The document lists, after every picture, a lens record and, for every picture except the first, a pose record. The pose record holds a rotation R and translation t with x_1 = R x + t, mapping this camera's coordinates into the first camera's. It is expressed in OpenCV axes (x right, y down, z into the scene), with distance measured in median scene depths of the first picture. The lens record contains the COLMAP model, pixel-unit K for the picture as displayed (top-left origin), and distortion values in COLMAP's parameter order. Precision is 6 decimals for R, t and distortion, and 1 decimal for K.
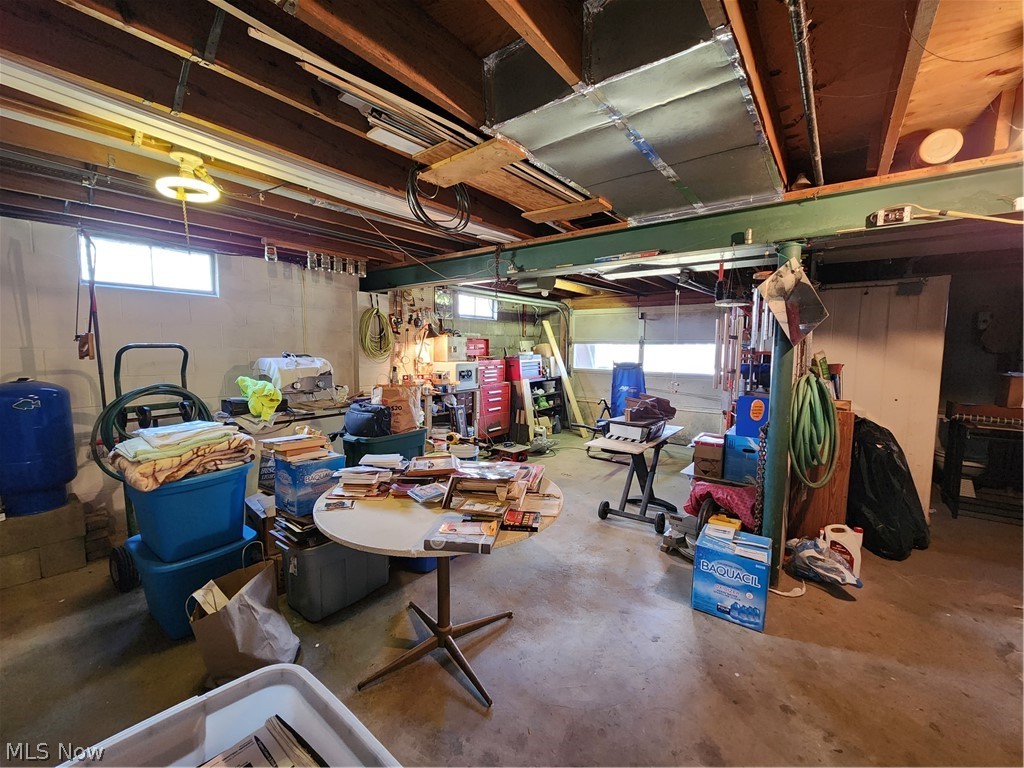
lens RADIAL K [[413.1, 0, 510.3], [0, 413.1, 384.5], [0, 0, 1]] dist [0.000868, 0.000023]
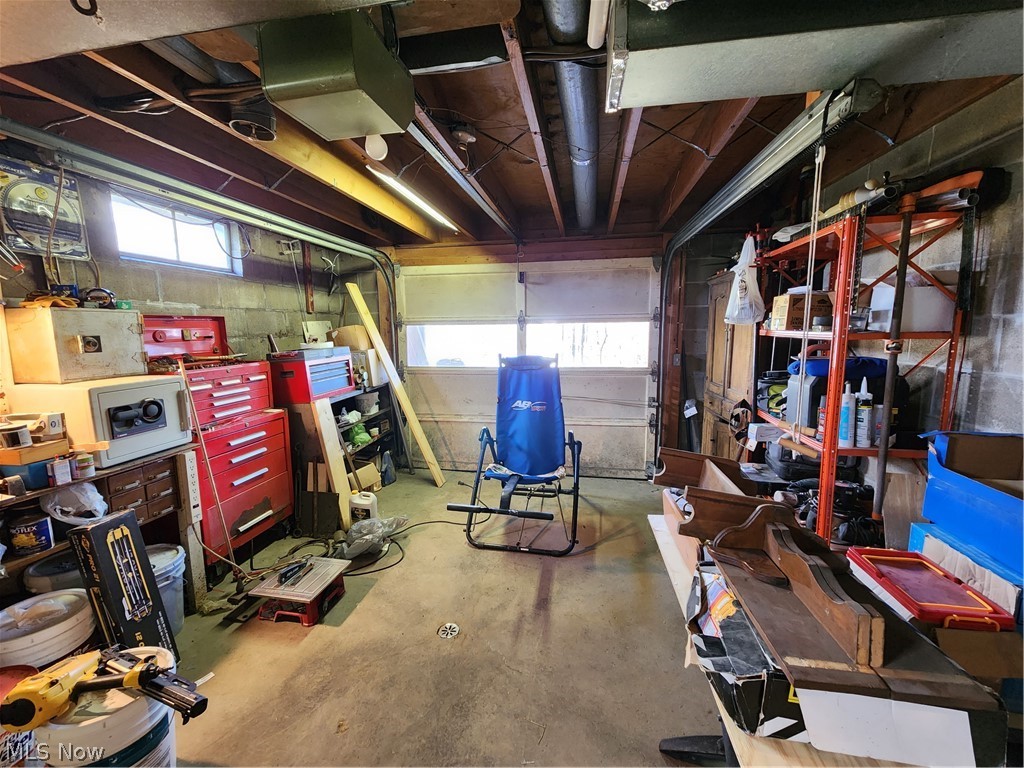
lens RADIAL K [[413.1, 0, 511.9], [0, 413.1, 384.3], [0, 0, 1]] dist [0.000868, 0.000023]
pose [[0.886523, -0.080367, 0.455651, 0.014529], [0.061622, 0.996534, 0.055876, -0.041826], [-0.458562, -0.021457, 0.888403, 0.447436]]
